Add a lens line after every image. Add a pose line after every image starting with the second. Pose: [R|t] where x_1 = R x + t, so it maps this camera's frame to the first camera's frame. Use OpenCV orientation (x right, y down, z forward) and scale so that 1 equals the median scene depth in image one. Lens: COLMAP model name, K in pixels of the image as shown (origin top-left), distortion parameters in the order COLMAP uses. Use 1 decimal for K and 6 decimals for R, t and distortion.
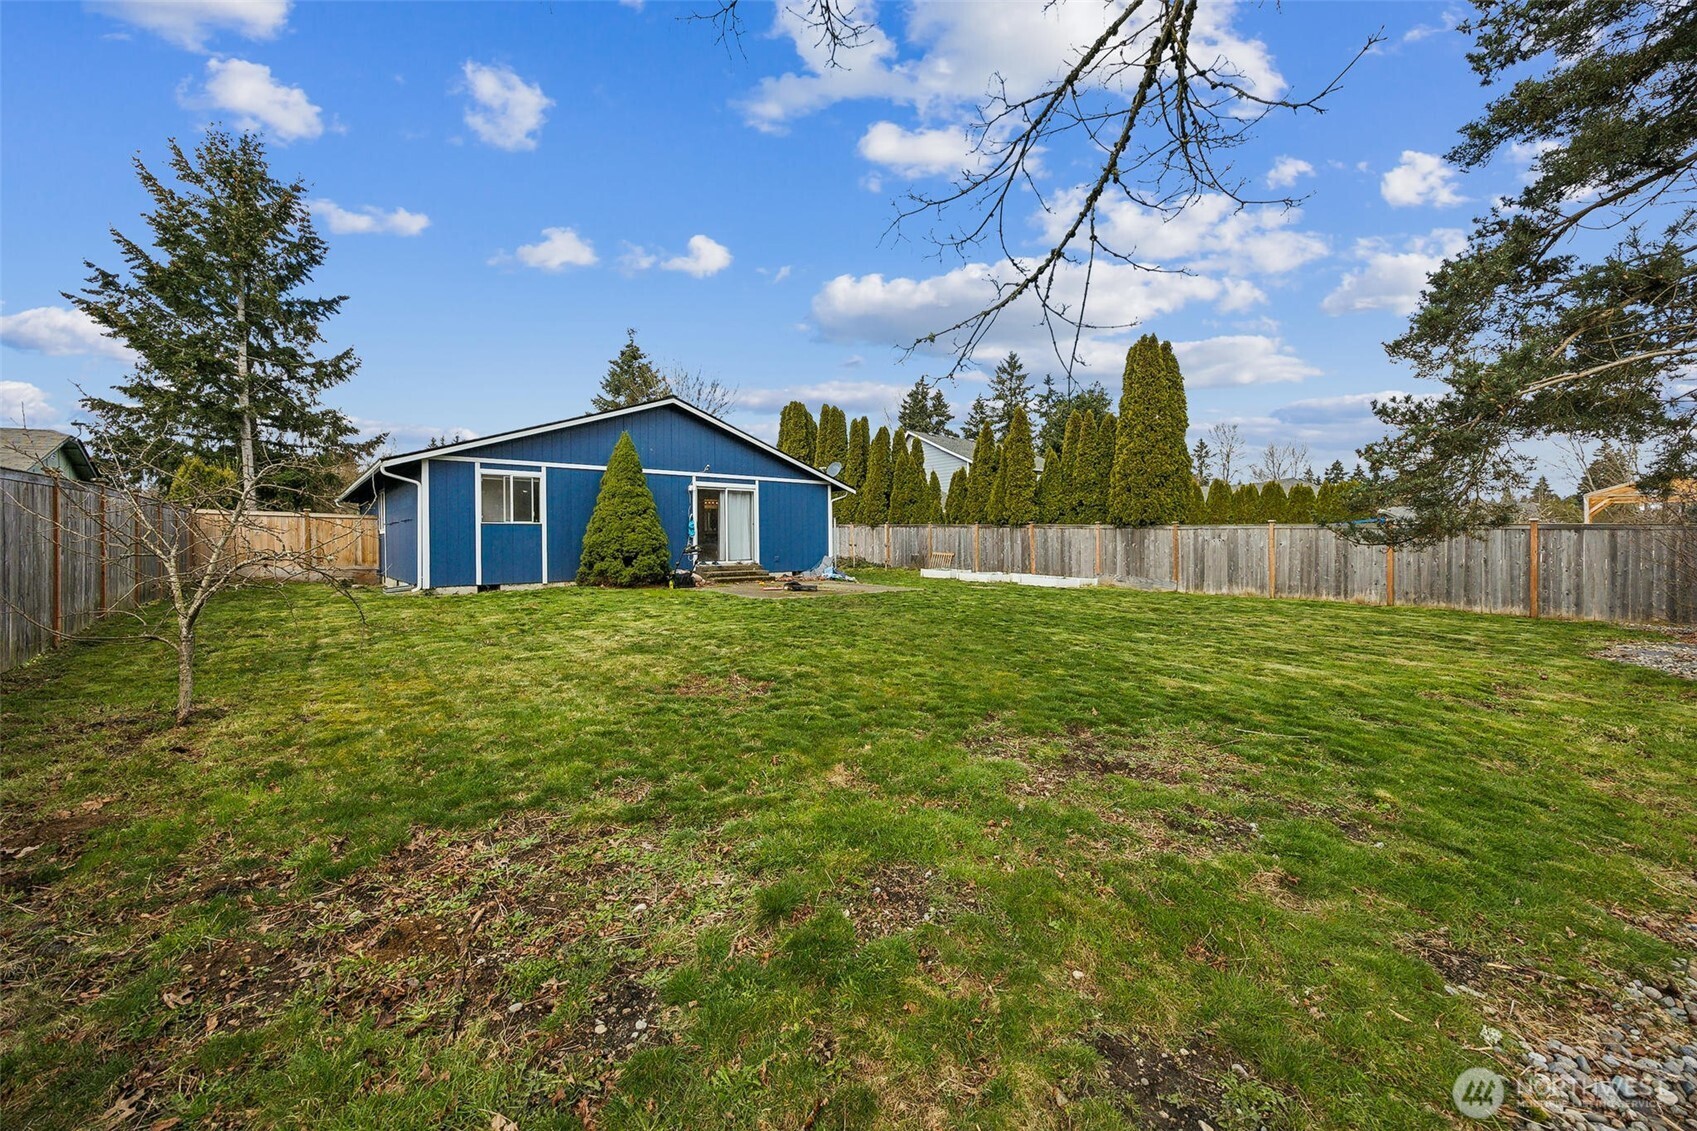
lens RADIAL K [[669.3, 0, 824.3], [0, 669.3, 535.5], [0, 0, 1]] dist [-0.003728, -0.000380]
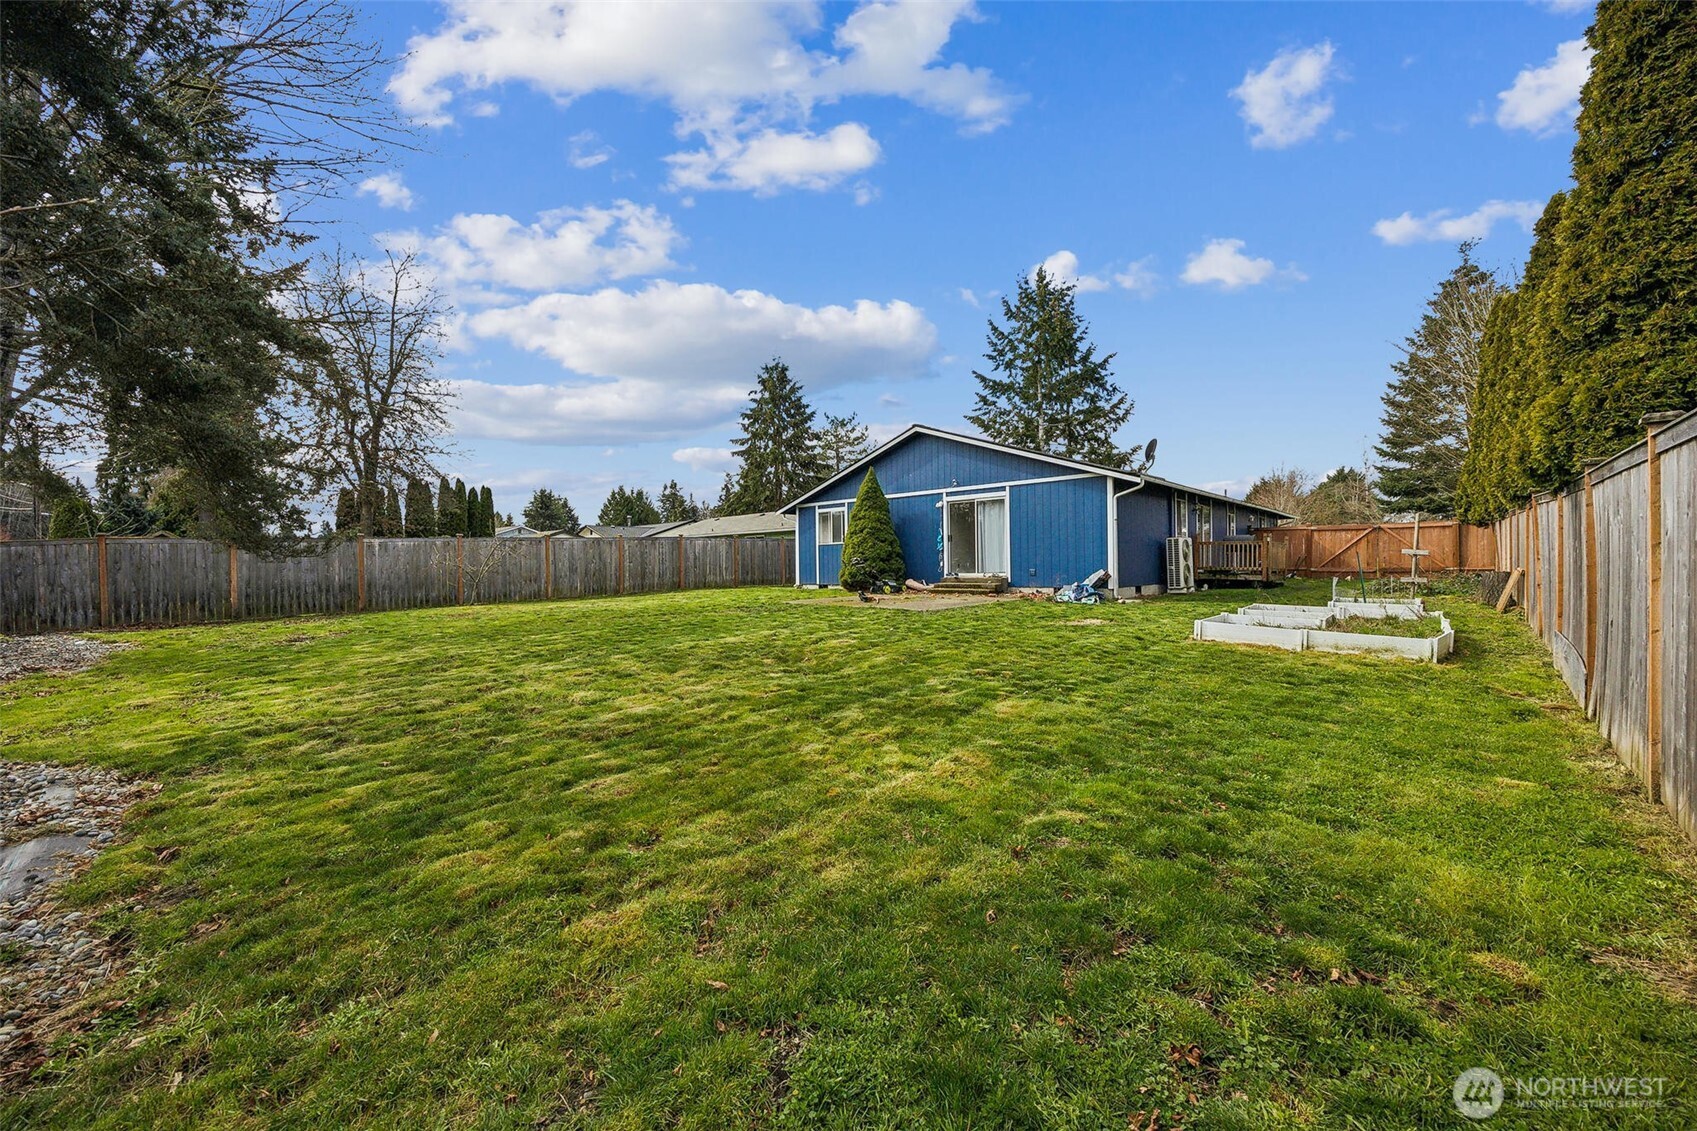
lens RADIAL K [[669.3, 0, 848.1], [0, 669.3, 564.0], [0, 0, 1]] dist [-0.003728, -0.000380]
pose [[0.107742, 0.002043, -0.994177, 0.790930], [0.020385, 0.999783, 0.004264, 0.016201], [0.993970, -0.020726, 0.107677, 0.683112]]
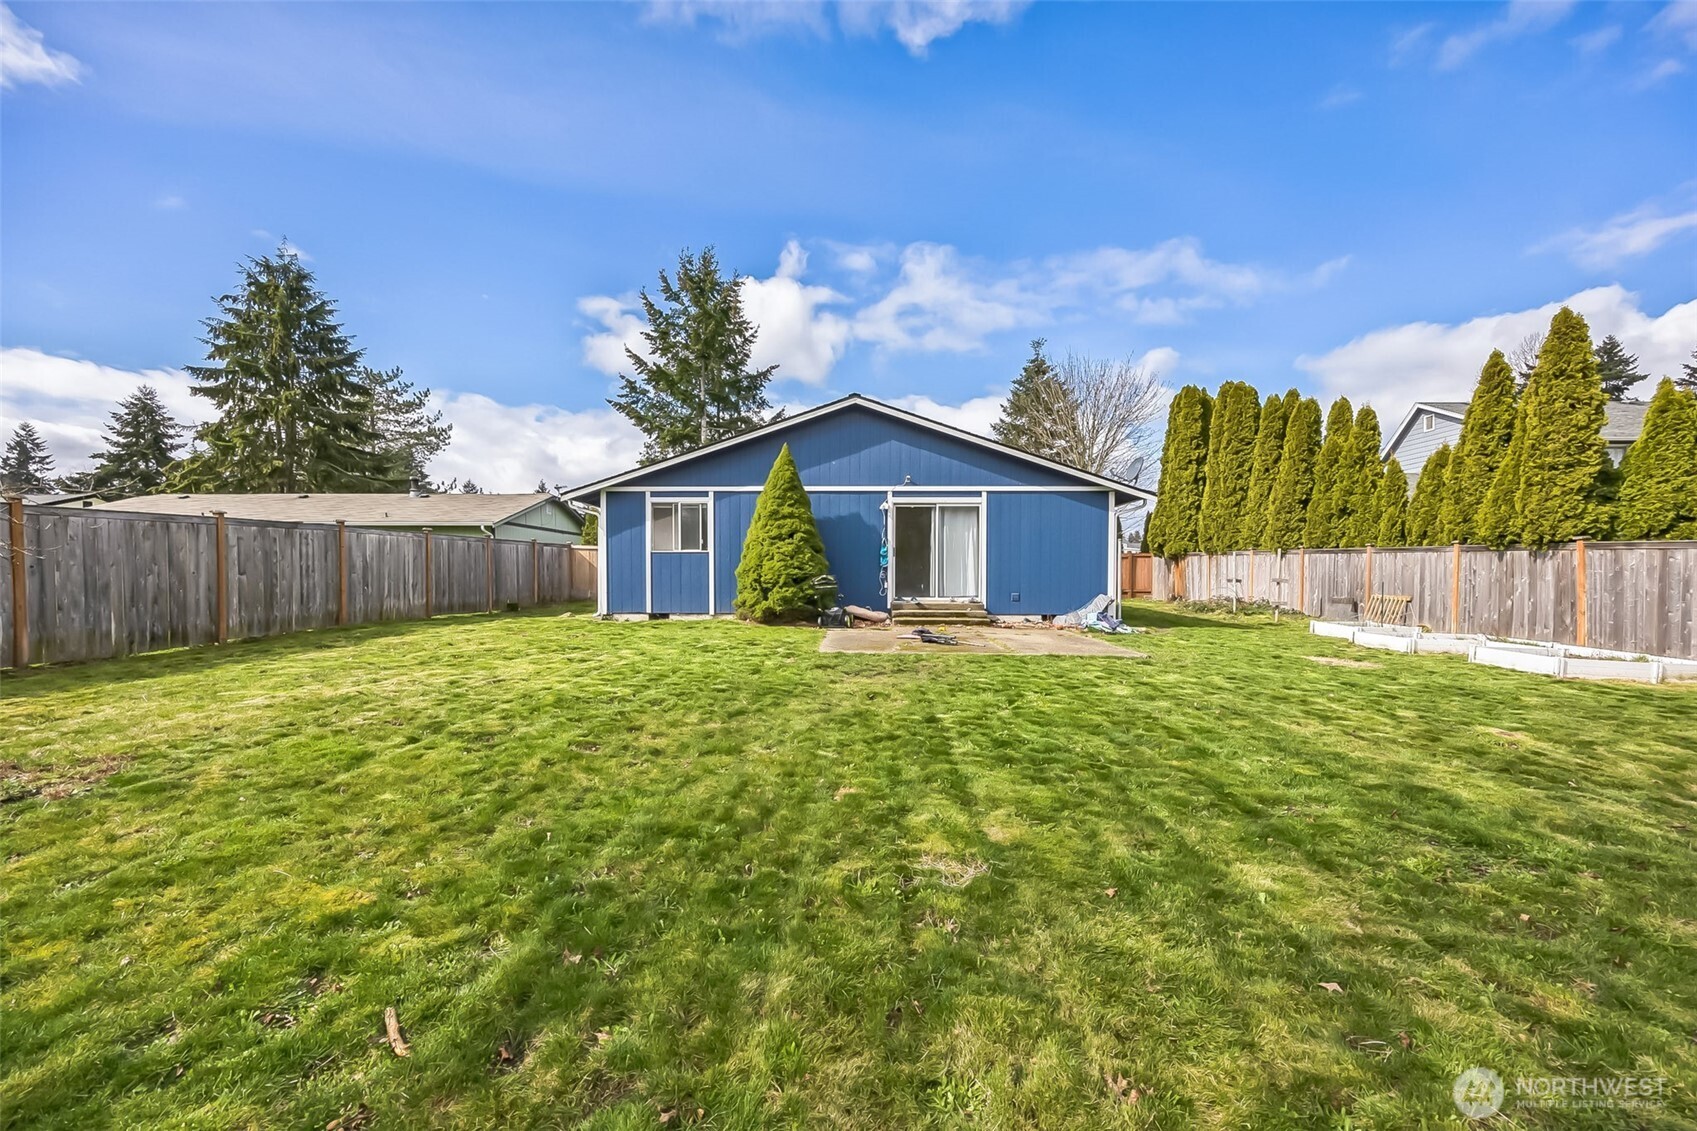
lens RADIAL K [[669.3, 0, 843.4], [0, 669.3, 582.3], [0, 0, 1]] dist [-0.003728, -0.000380]
pose [[0.746755, 0.013369, -0.664965, 0.281393], [-0.002859, 0.999853, 0.016892, 0.007277], [0.665093, -0.010713, 0.746684, 0.335551]]
